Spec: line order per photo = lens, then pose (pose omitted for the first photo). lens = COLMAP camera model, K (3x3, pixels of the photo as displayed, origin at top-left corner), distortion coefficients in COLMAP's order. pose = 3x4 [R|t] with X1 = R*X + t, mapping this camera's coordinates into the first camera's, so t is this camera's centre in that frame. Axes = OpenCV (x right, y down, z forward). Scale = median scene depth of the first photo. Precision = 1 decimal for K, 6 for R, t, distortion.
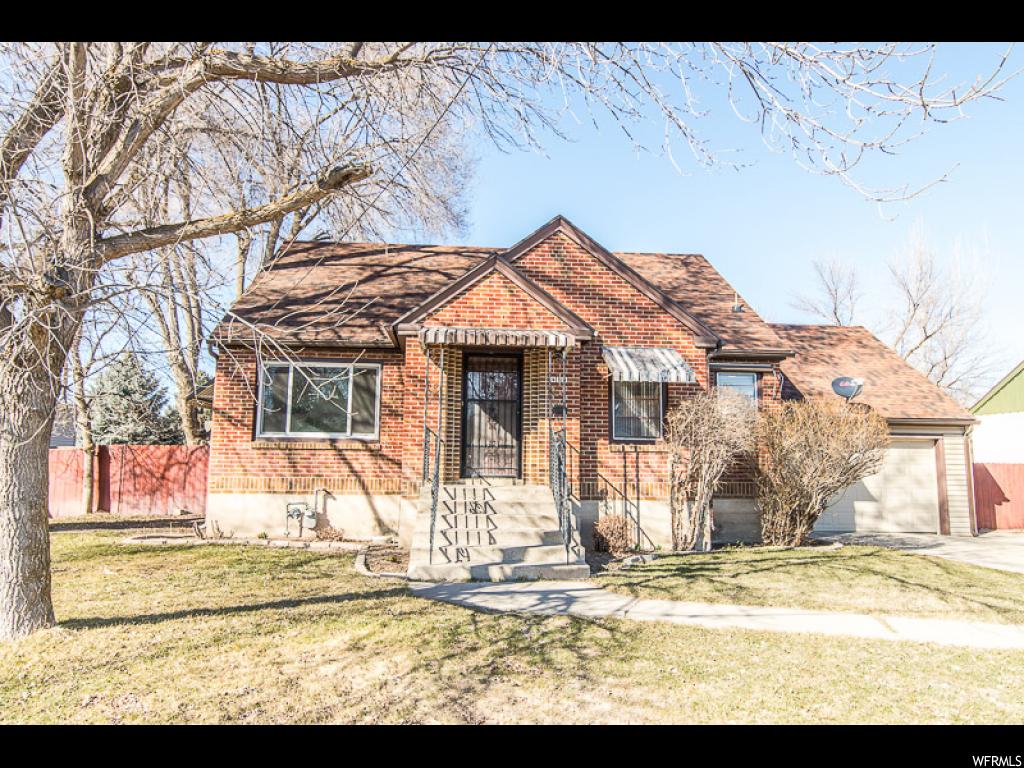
lens RADIAL K [[662.8, 0, 512.8], [0, 662.8, 380.9], [0, 0, 1]] dist [0.001503, -0.007186]
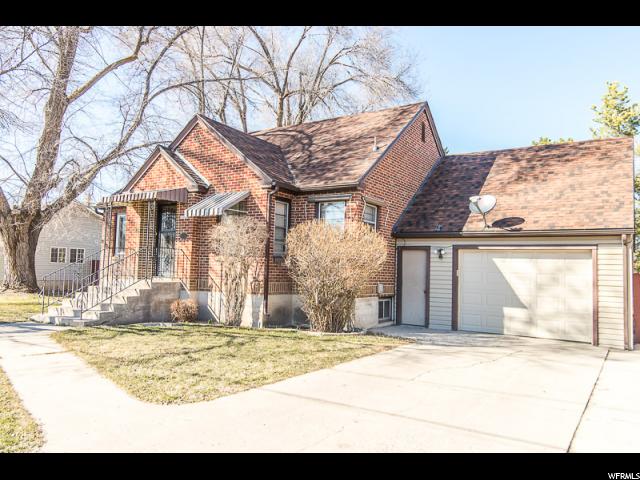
lens RADIAL K [[501.5, 0, 320.8], [0, 501.5, 241.3], [0, 0, 1]] dist [-0.006943, 0.003903]
pose [[0.789458, -0.026093, -0.613249, 1.035903], [0.060811, 0.997506, 0.035843, 0.031911], [0.610784, -0.065589, 0.789076, 0.213687]]
